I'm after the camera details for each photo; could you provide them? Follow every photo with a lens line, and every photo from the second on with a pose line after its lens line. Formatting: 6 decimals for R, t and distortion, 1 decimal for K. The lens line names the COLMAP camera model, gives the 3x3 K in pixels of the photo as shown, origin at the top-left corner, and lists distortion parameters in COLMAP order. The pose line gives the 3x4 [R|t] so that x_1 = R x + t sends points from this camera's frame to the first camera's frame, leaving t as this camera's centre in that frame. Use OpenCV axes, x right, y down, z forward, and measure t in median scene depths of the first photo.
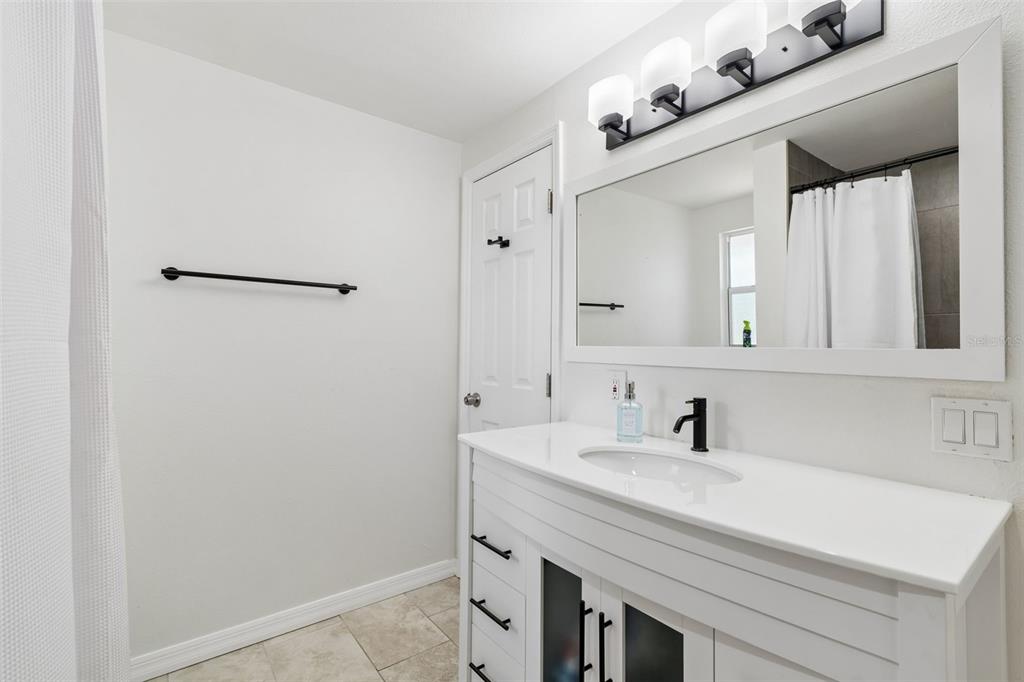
lens RADIAL K [[456.2, 0, 518.8], [0, 456.2, 340.1], [0, 0, 1]] dist [0.000155, -0.000054]
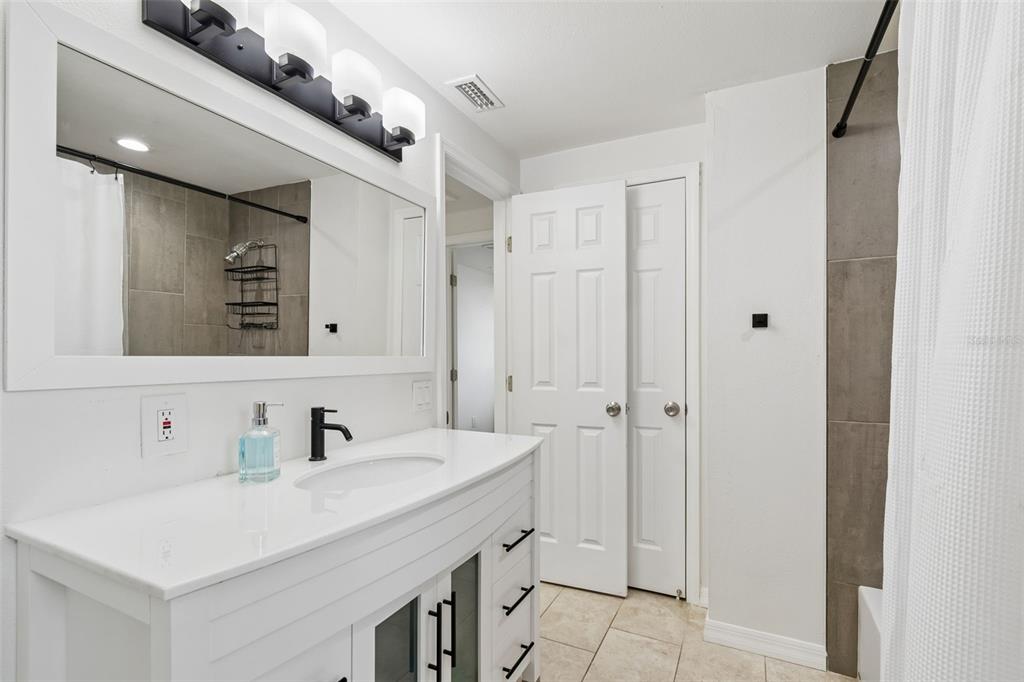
lens RADIAL K [[501.3, 0, 511.7], [0, 501.3, 356.1], [0, 0, 1]] dist [-0.000345, -0.000028]
pose [[-0.410819, -0.006680, 0.911692, -0.740802], [-0.020330, 0.999792, -0.001835, 0.006056], [-0.911490, -0.019289, -0.410869, 1.031750]]
